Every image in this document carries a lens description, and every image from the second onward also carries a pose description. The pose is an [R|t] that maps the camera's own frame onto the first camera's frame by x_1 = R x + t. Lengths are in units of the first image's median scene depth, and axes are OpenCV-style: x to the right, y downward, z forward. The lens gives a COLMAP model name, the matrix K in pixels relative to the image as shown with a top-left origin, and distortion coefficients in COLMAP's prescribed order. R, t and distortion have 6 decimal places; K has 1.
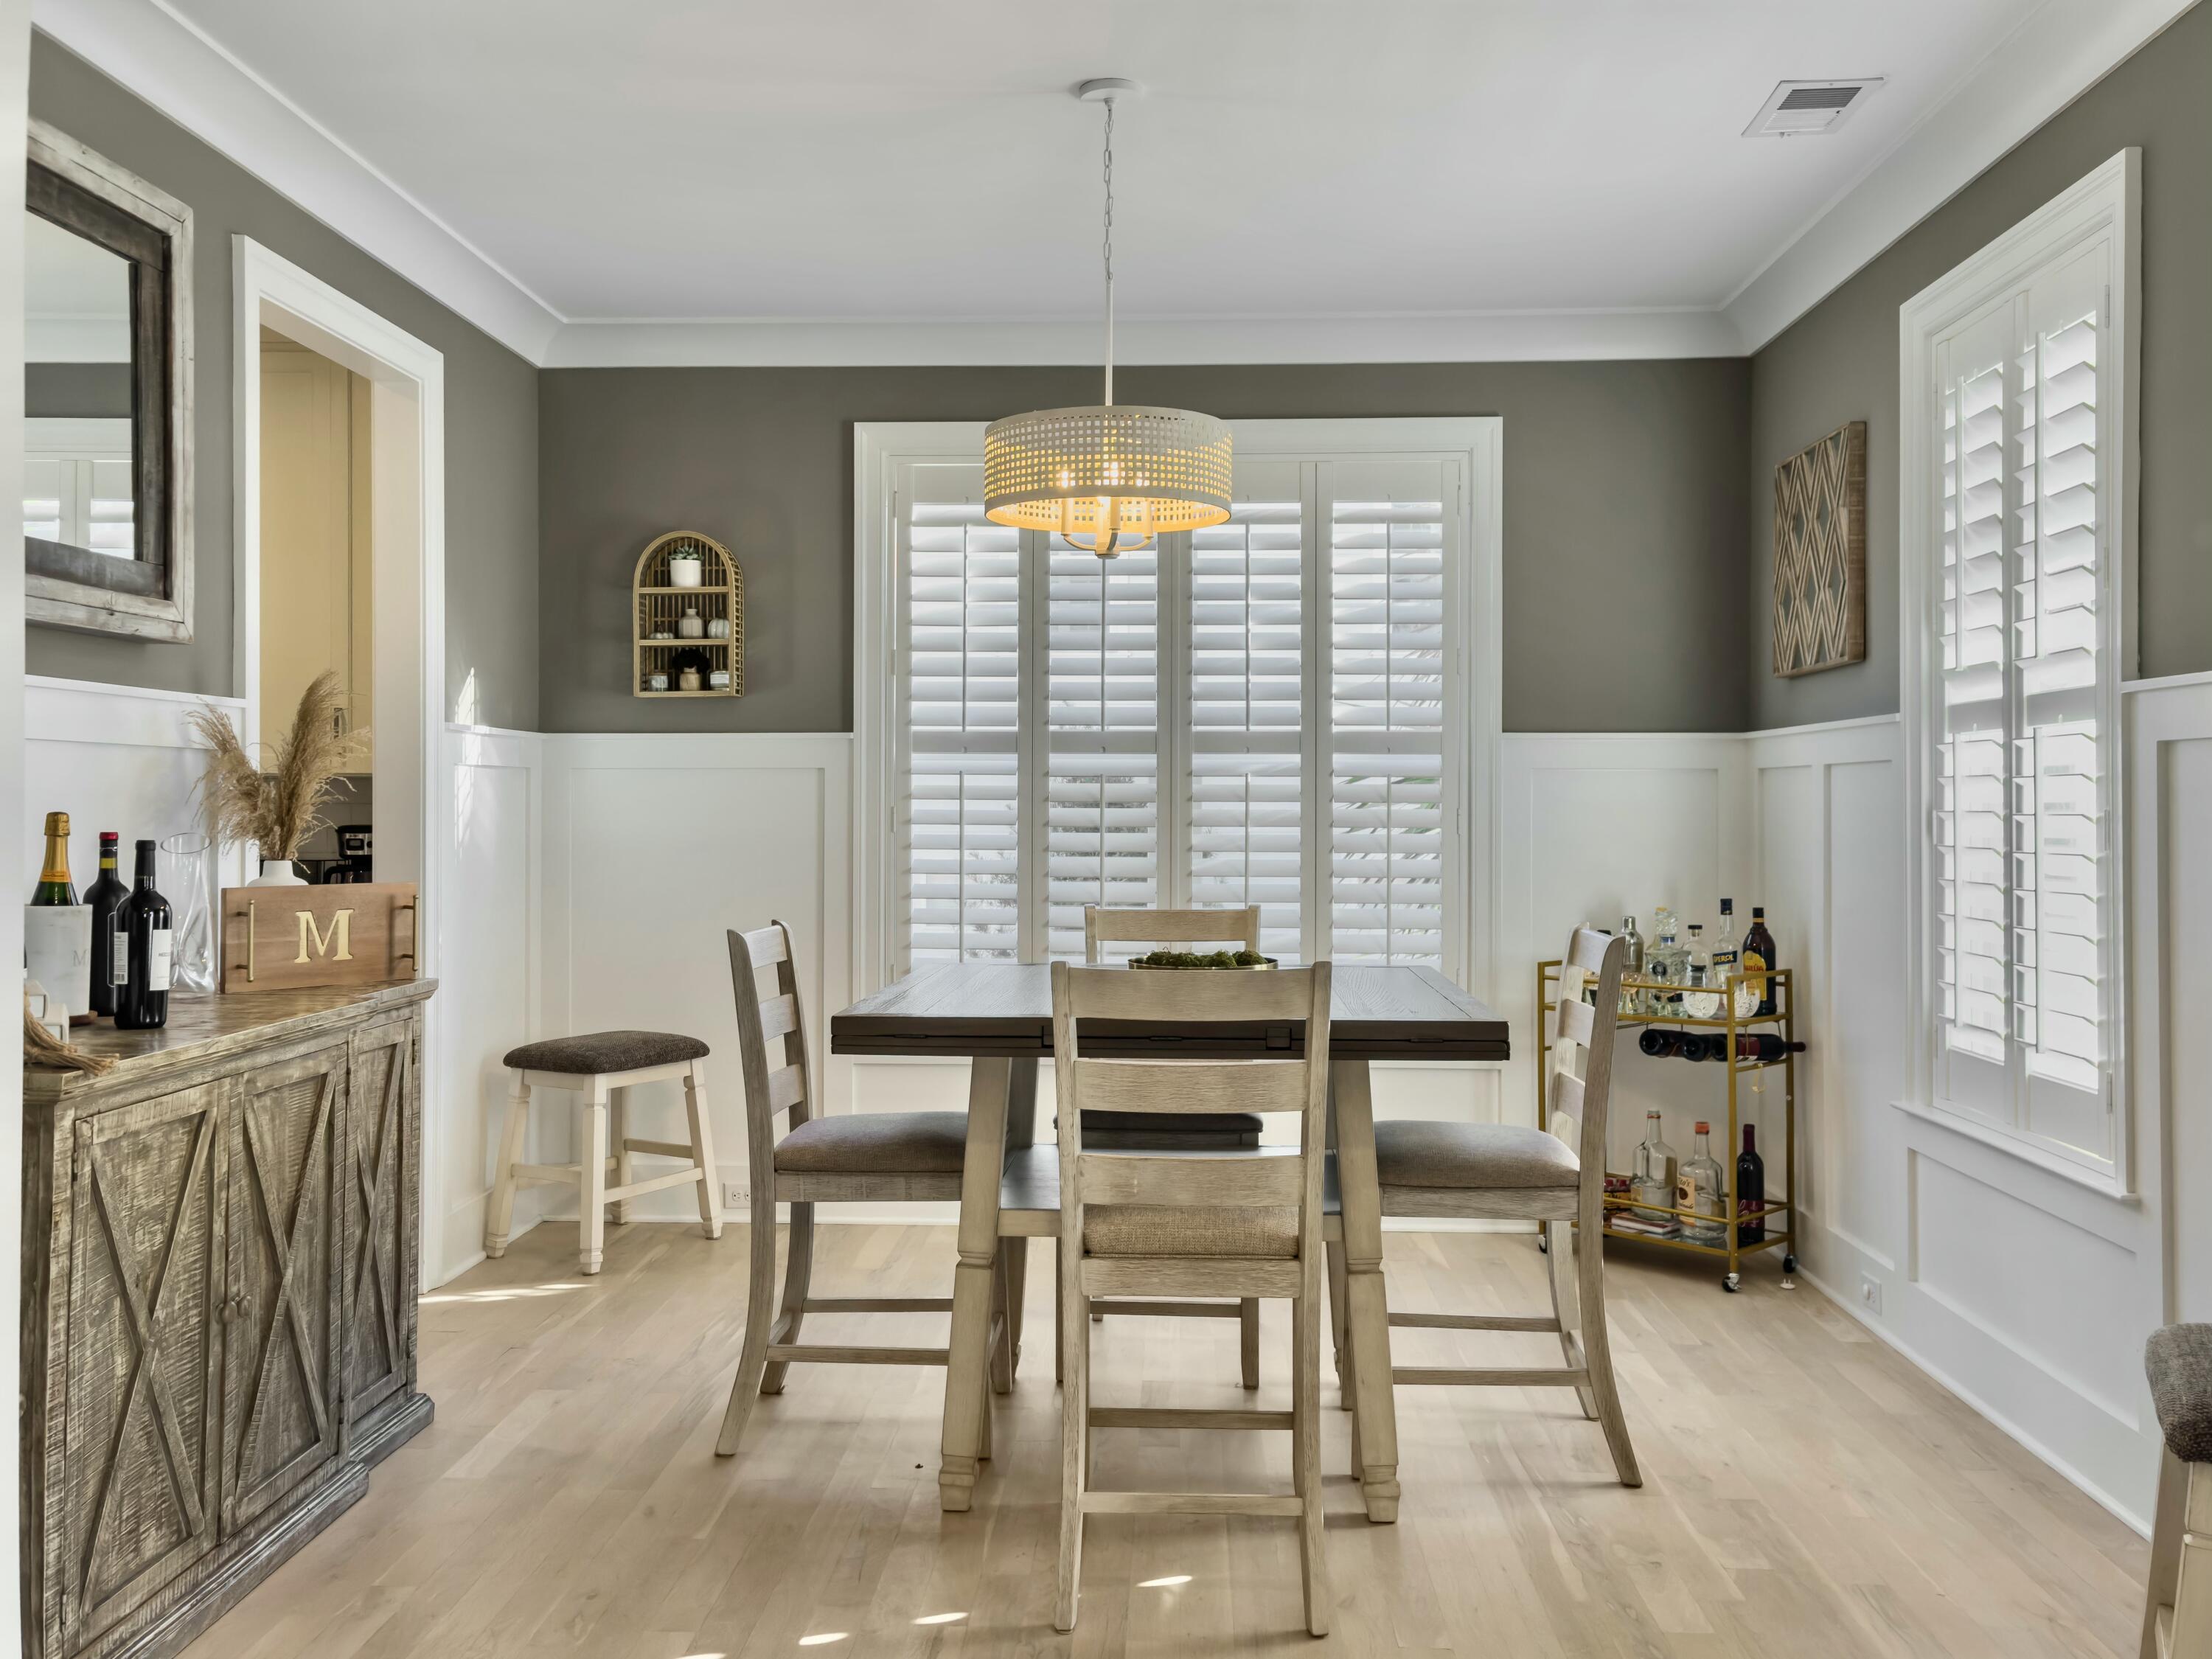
lens RADIAL K [[1854.1, 0, 1101.8], [0, 1854.1, 794.8], [0, 0, 1]] dist [0.001686, 0.000186]
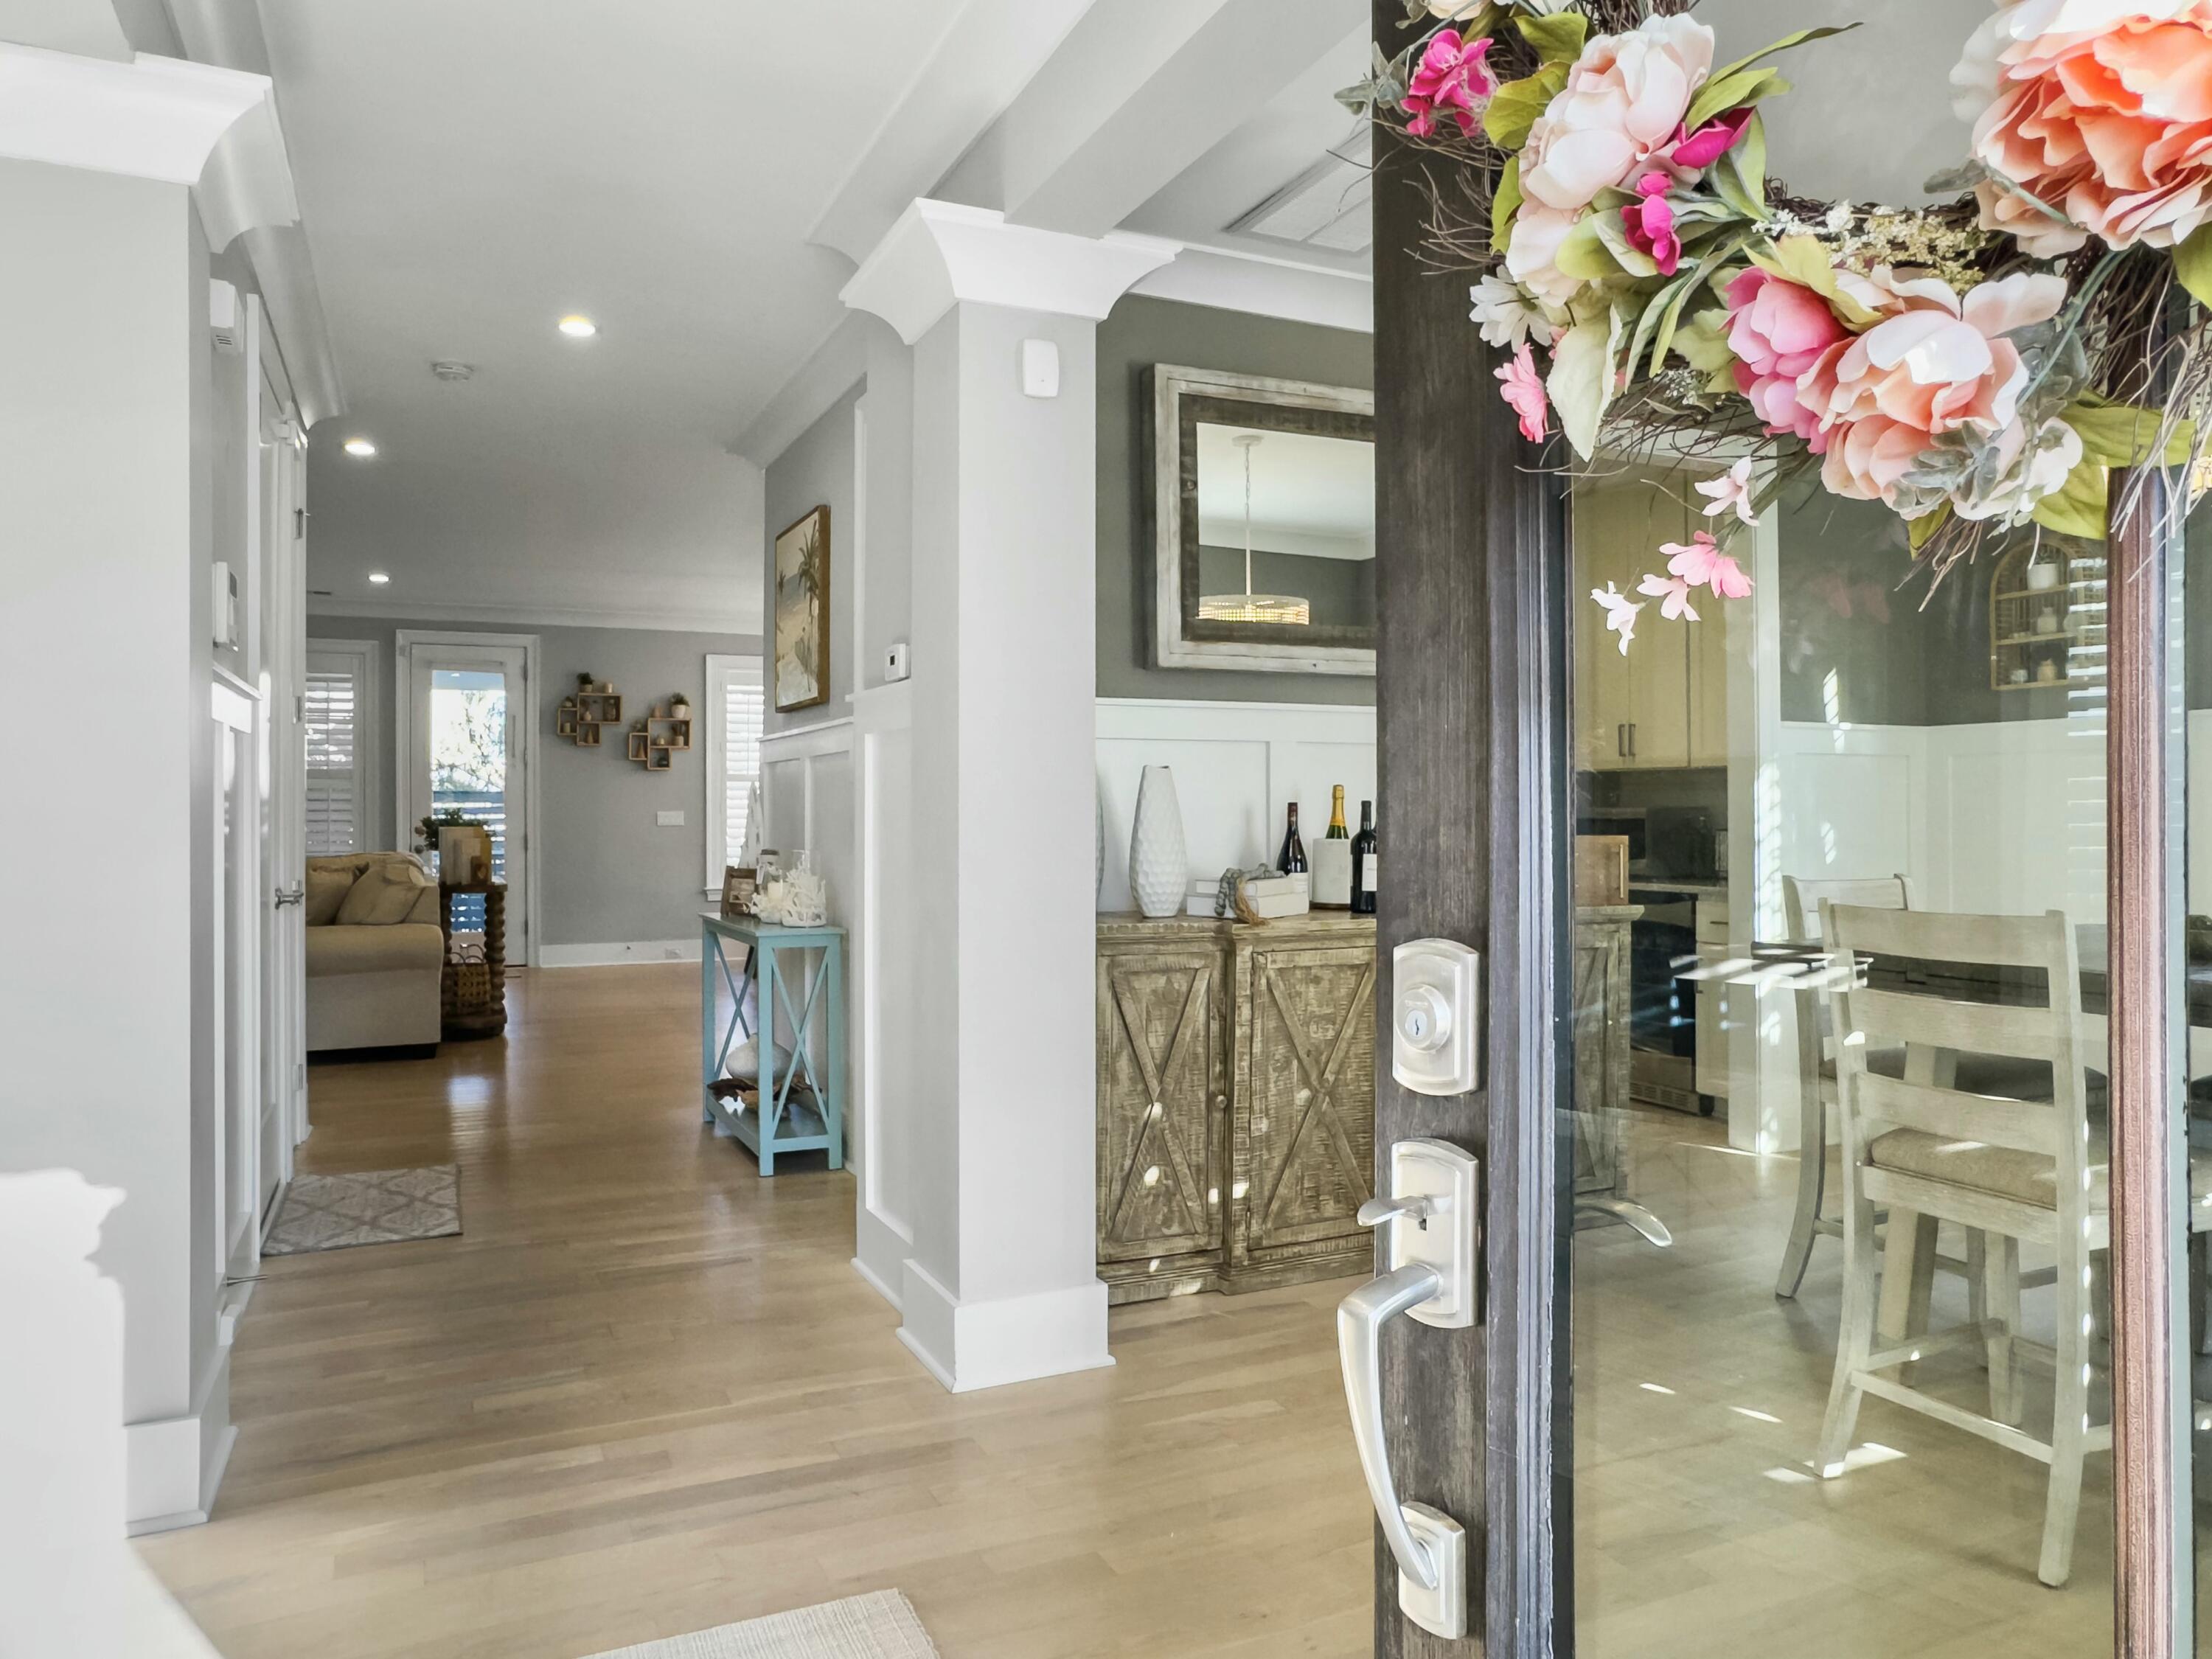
lens RADIAL K [[1434.1, 0, 1106.0], [0, 1434.1, 829.5], [0, 0, 1]] dist [-0.009994, -0.001970]
pose [[0.482570, 0.010013, -0.875800, 0.513130], [0.009425, 0.999817, 0.016624, 0.026809], [0.875806, -0.016276, 0.482388, 0.176072]]
